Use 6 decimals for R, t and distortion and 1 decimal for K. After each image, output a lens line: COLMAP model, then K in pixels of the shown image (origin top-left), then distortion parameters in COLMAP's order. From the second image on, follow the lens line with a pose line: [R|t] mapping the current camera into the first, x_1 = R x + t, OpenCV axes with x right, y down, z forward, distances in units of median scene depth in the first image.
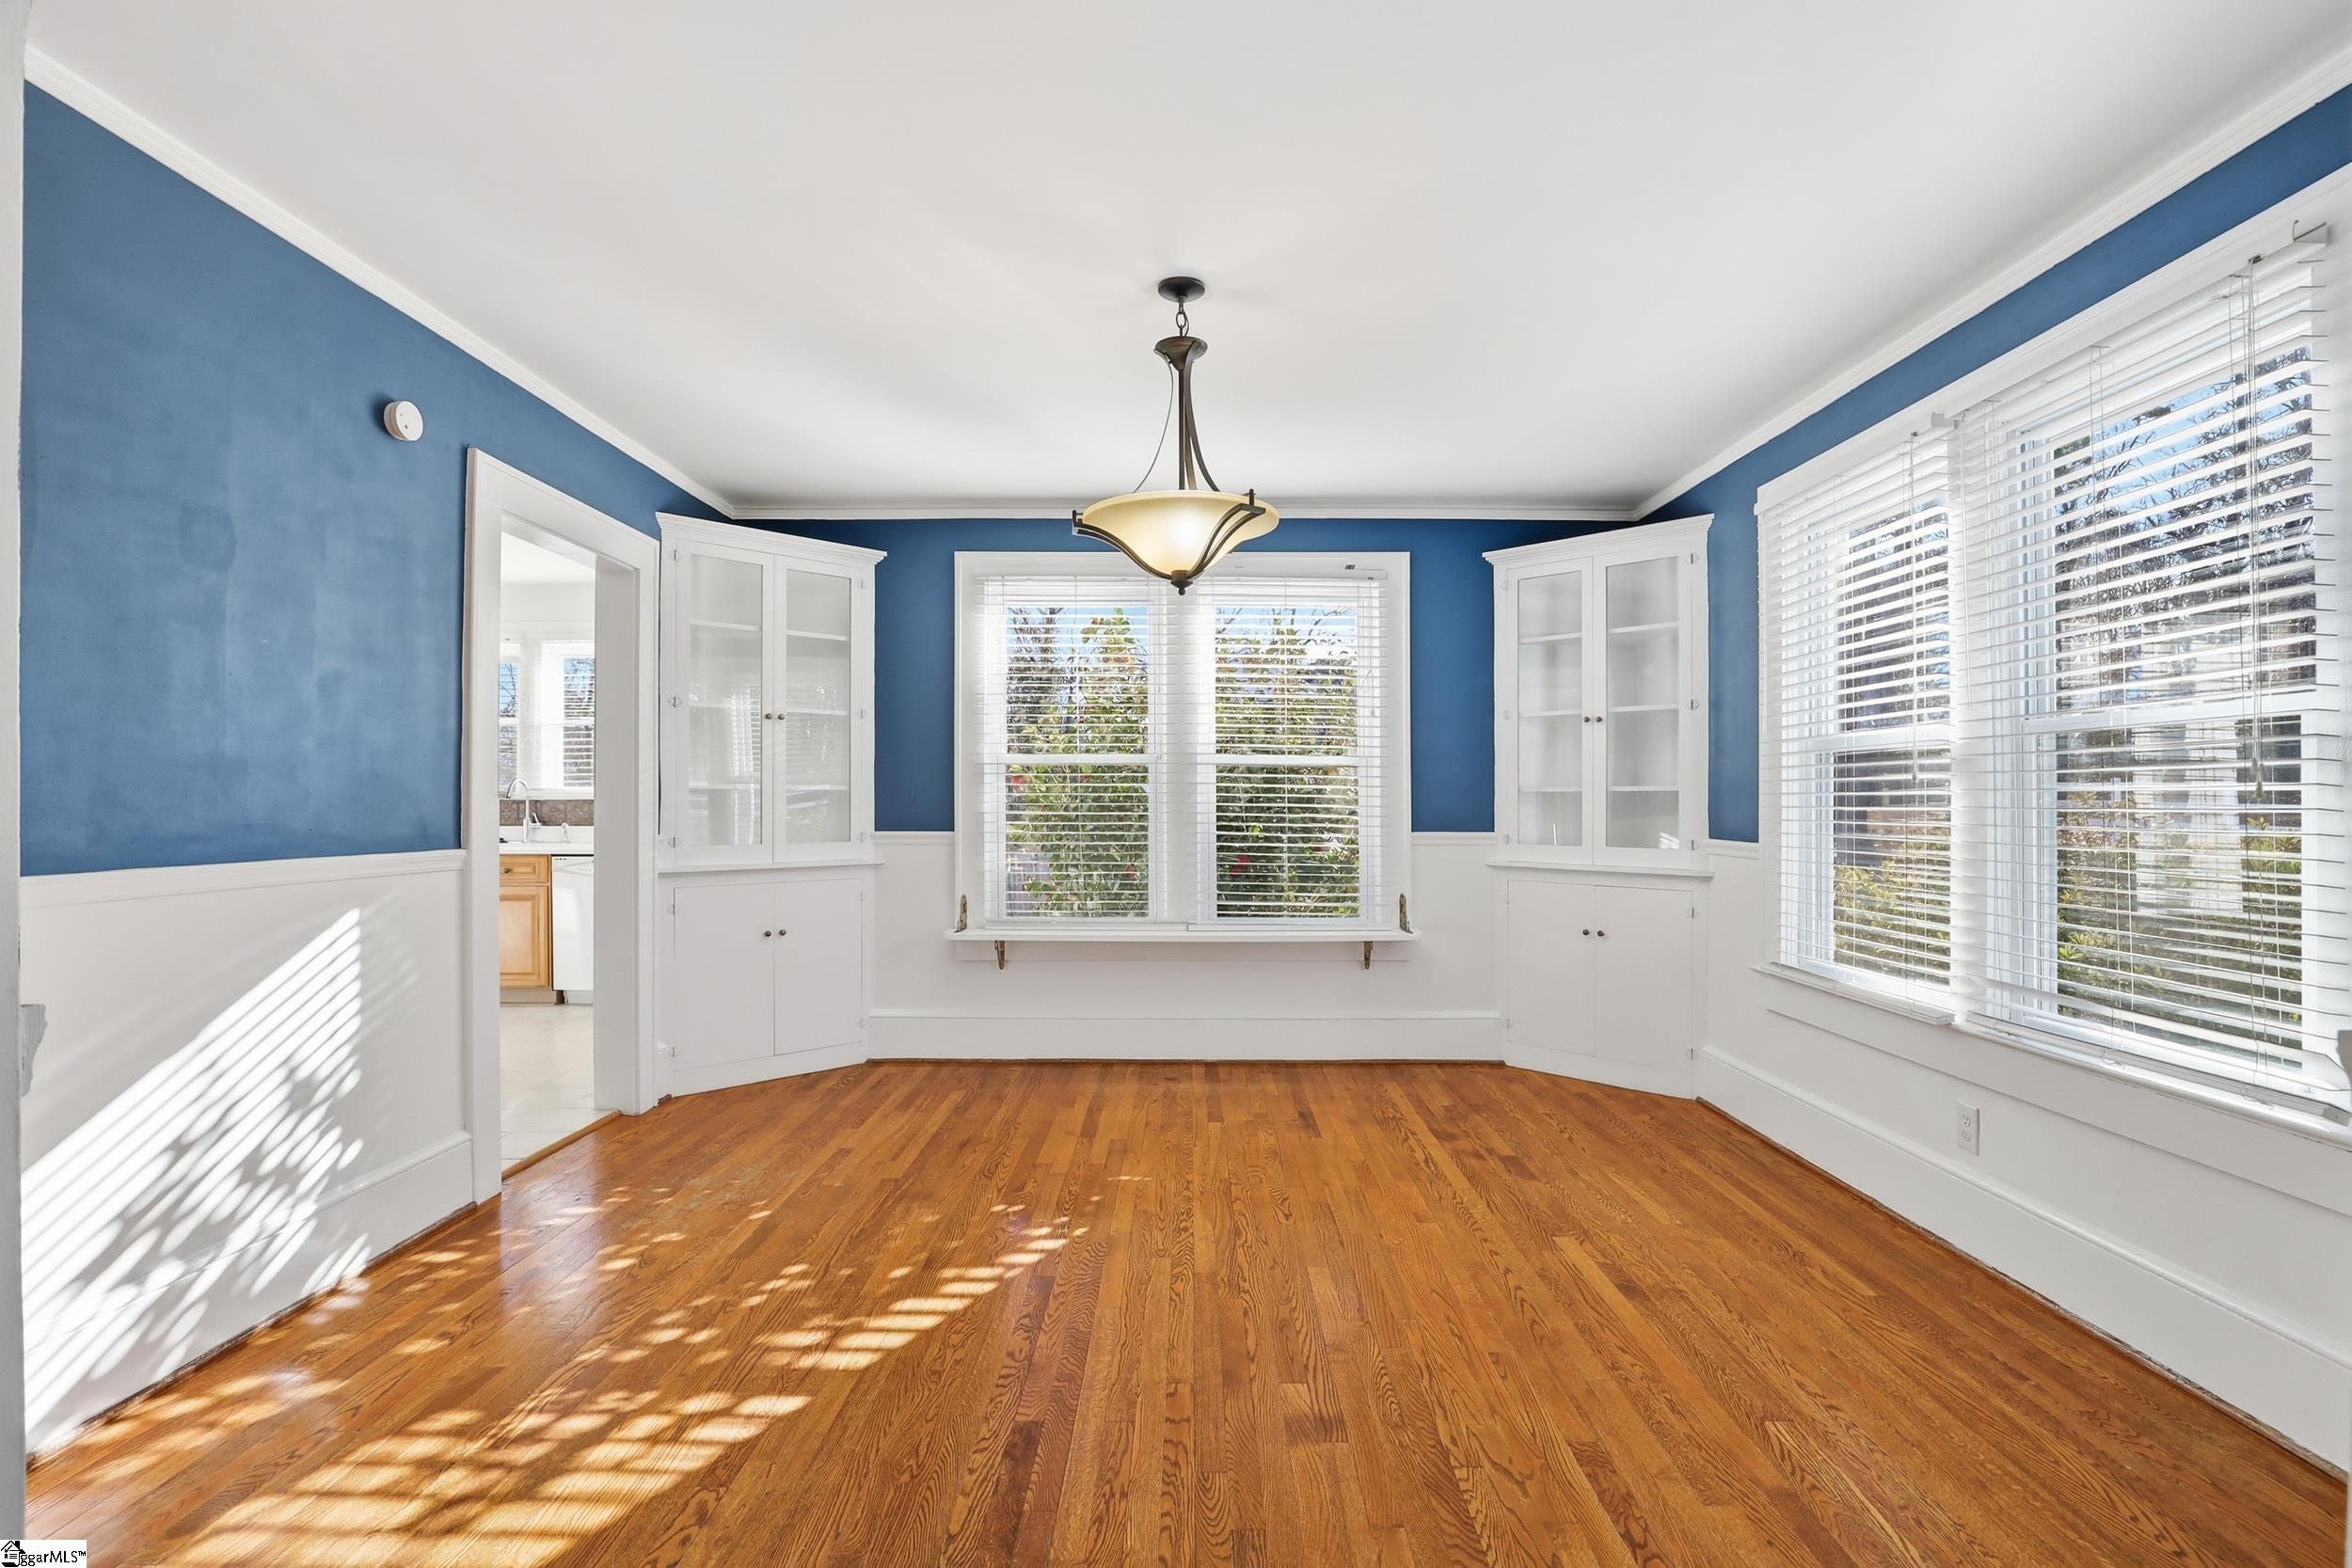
lens RADIAL K [[1090.2, 0, 1182.7], [0, 1090.2, 793.4], [0, 0, 1]] dist [-0.038252, 0.007734]
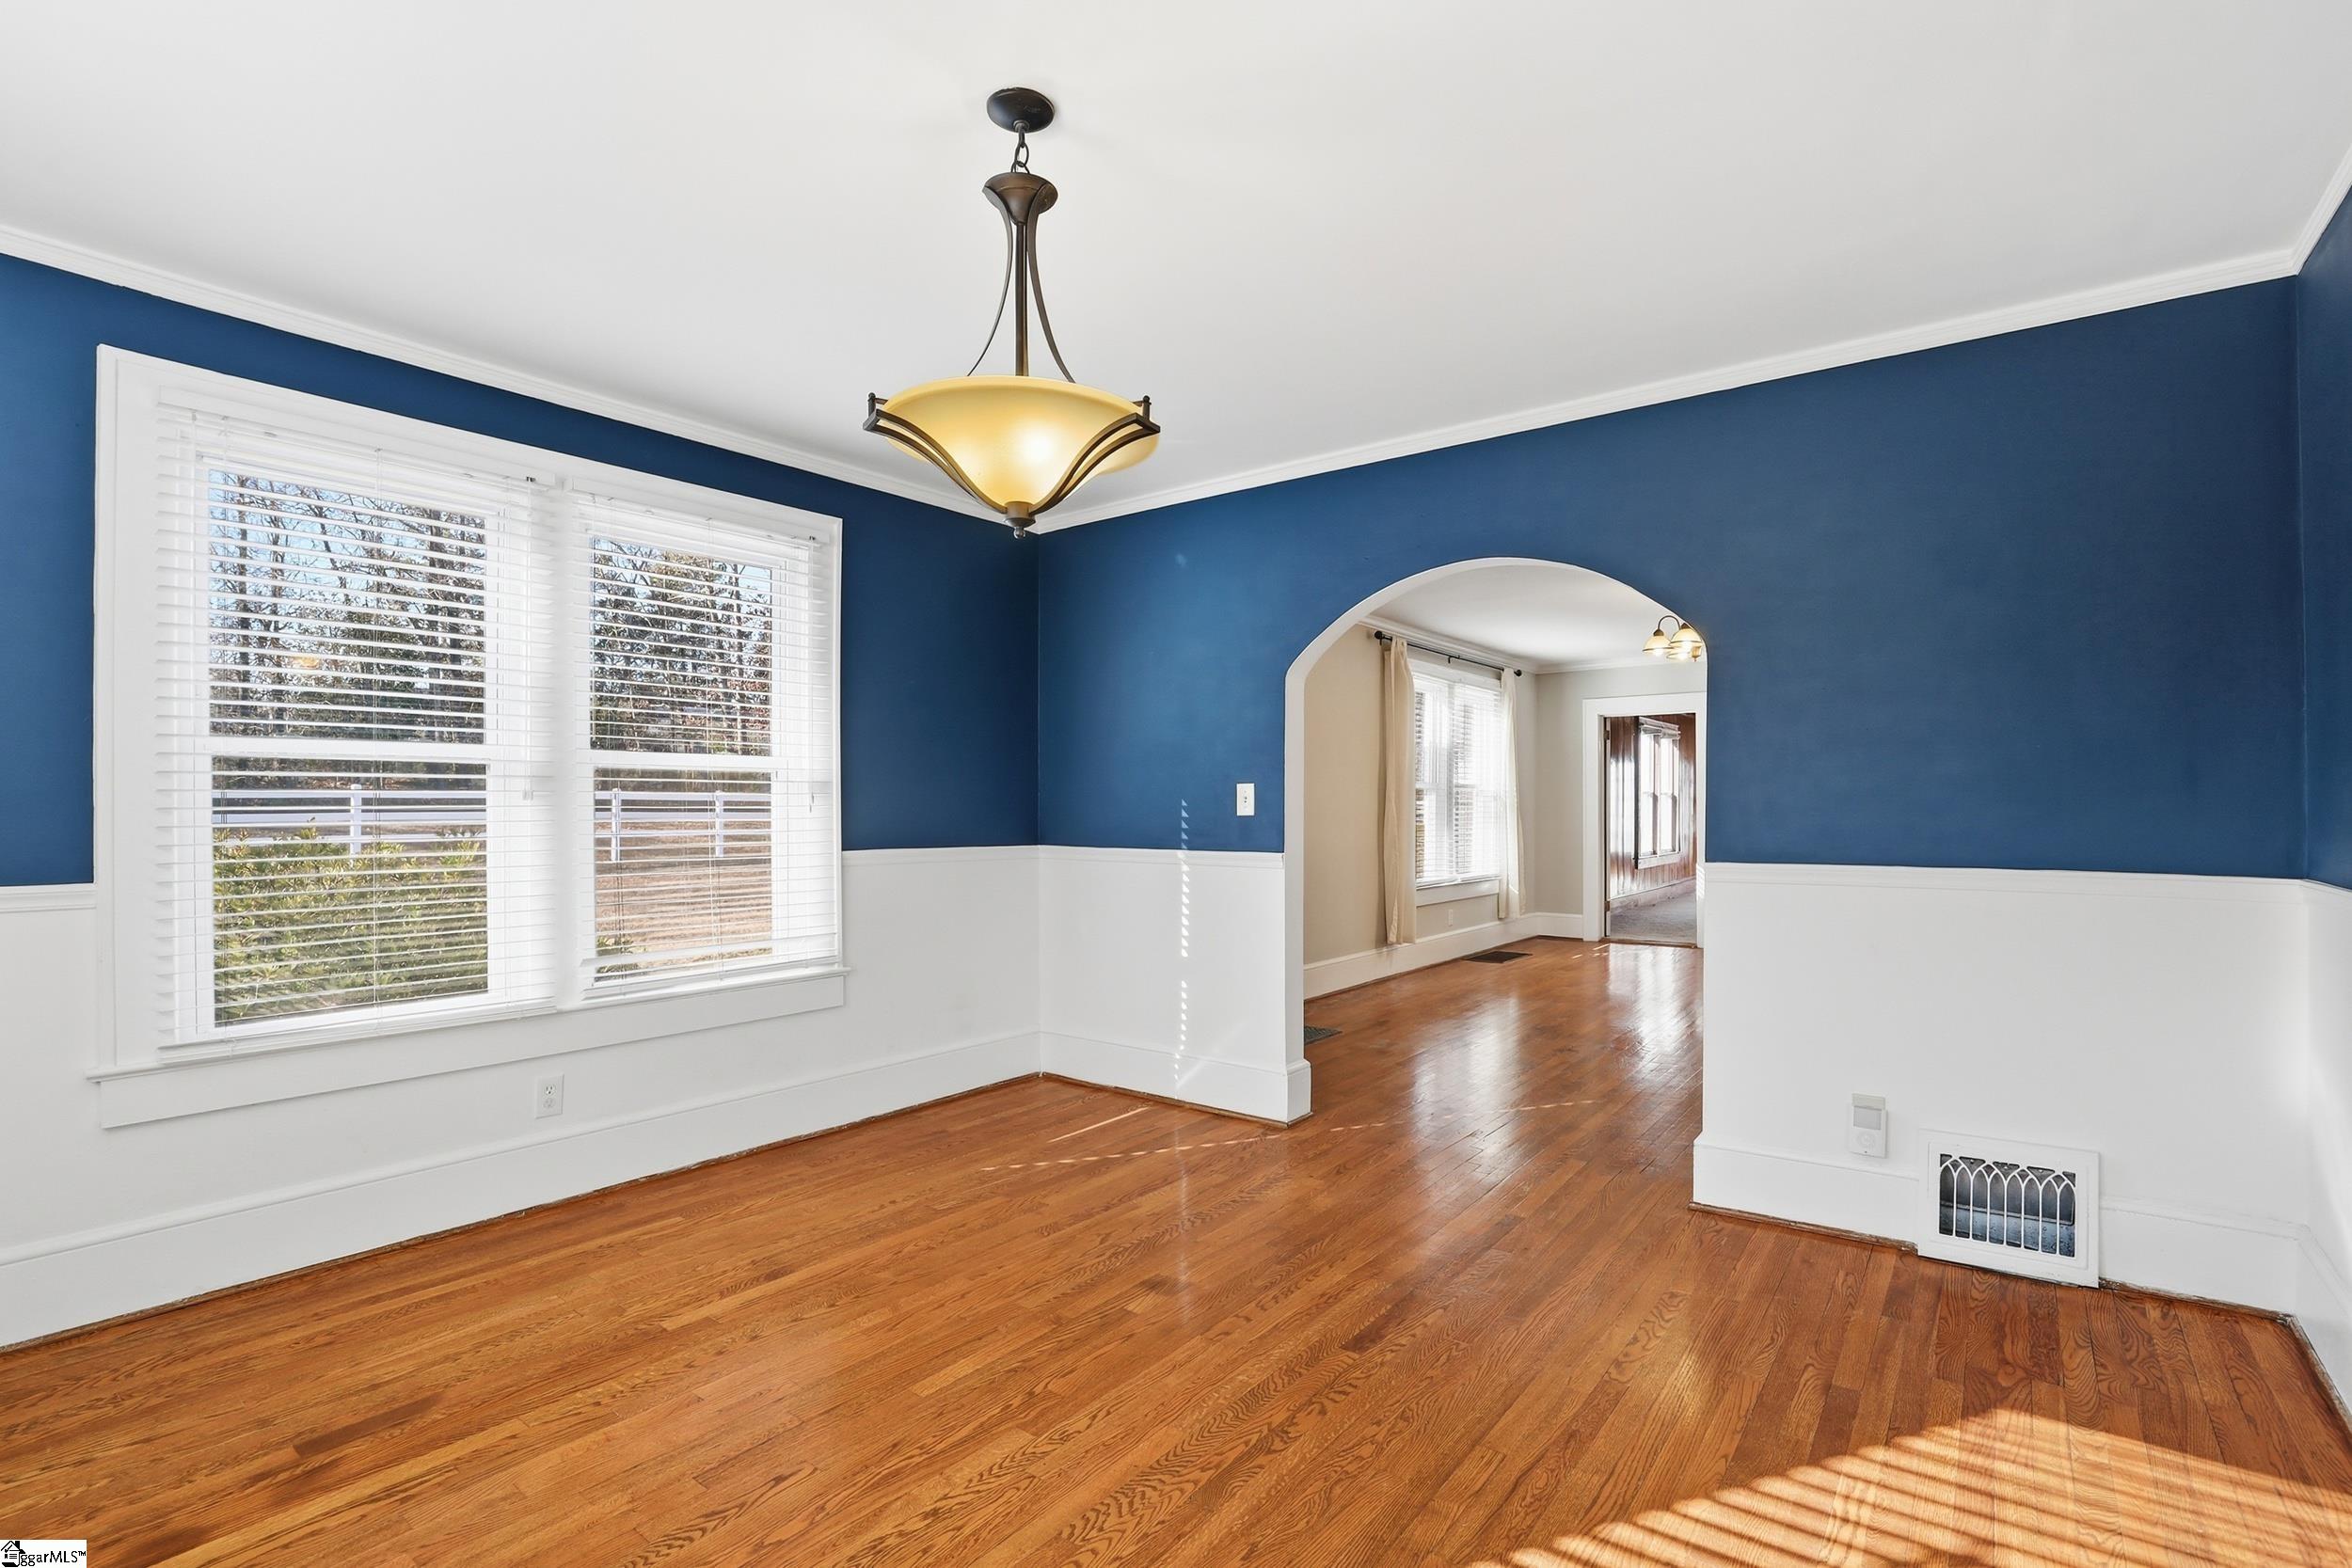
lens RADIAL K [[1089.6, 0, 1248.4], [0, 1089.6, 799.7], [0, 0, 1]] dist [-0.038982, 0.000018]
pose [[-0.824893, -0.005120, 0.565266, -0.561628], [-0.006937, 0.999975, -0.001067, -0.007591], [-0.565246, -0.004801, -0.824908, 1.610087]]
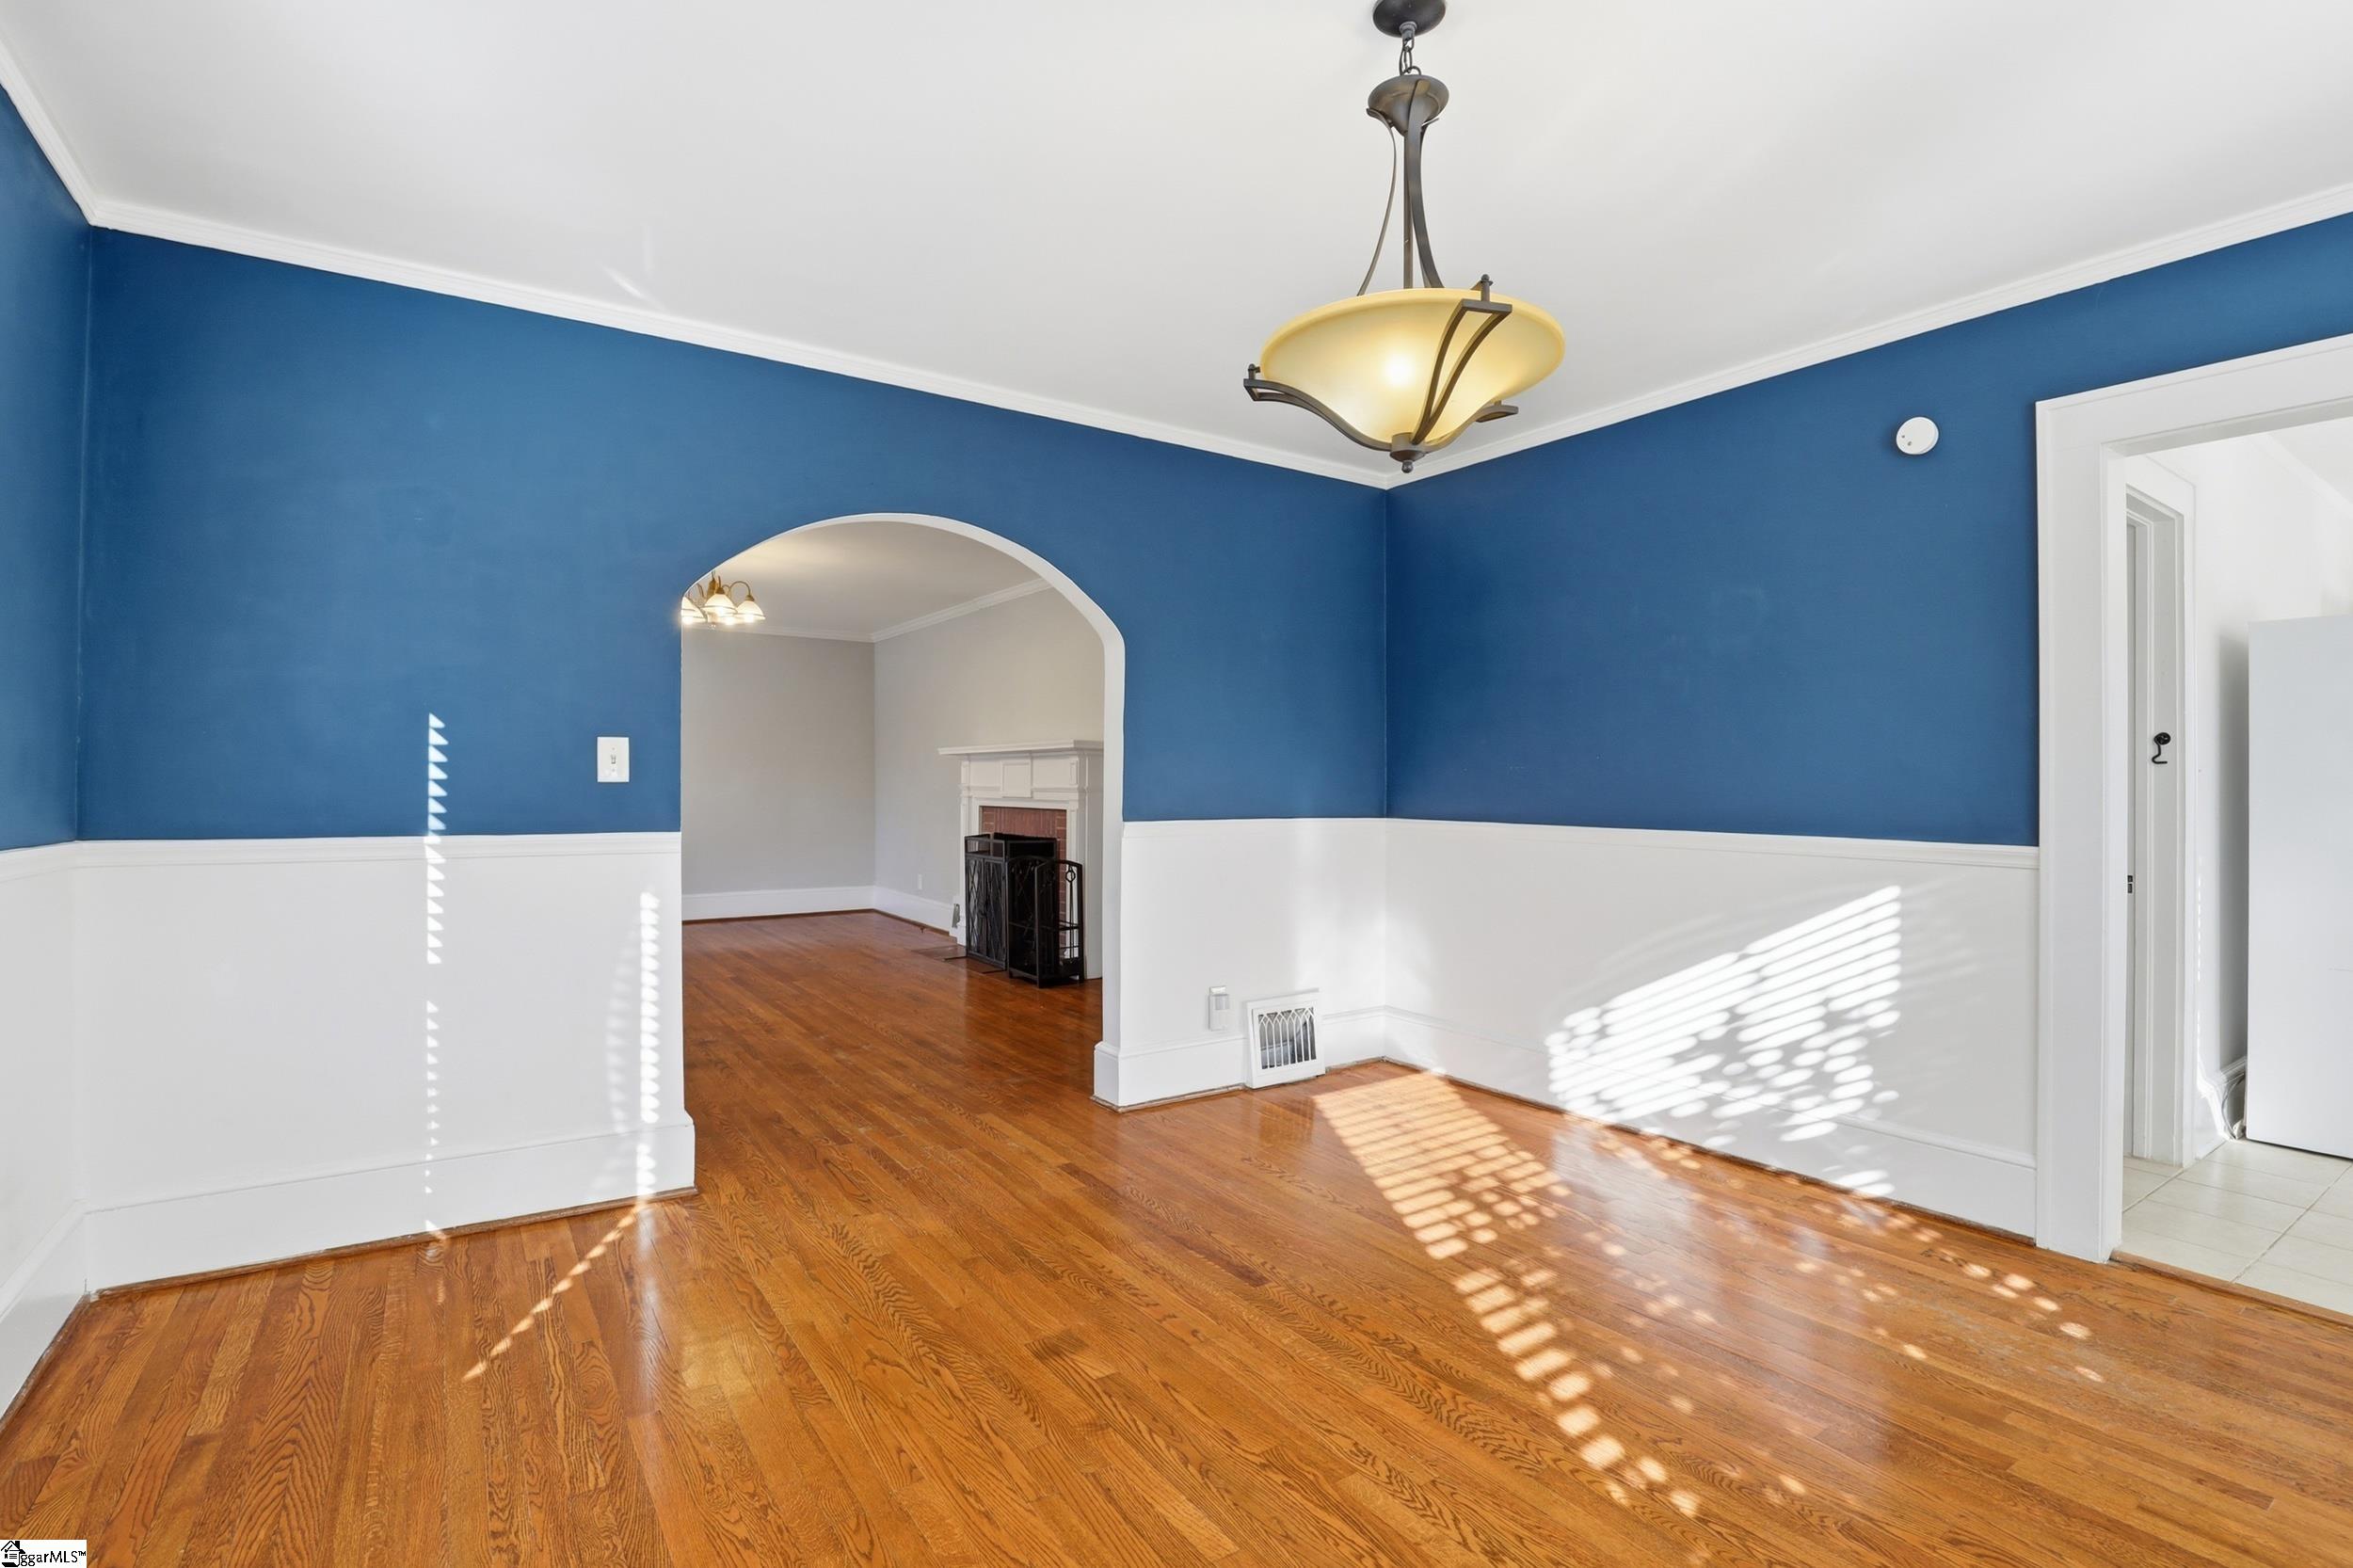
lens RADIAL K [[1090.8, 0, 1183.2], [0, 1090.8, 793.4], [0, 0, 1]] dist [-0.038252, 0.007734]
pose [[-0.818915, -0.004238, -0.573899, 0.522212], [-0.011938, 0.999882, 0.009651, 0.008069], [0.573790, 0.014755, -0.818869, 1.553257]]
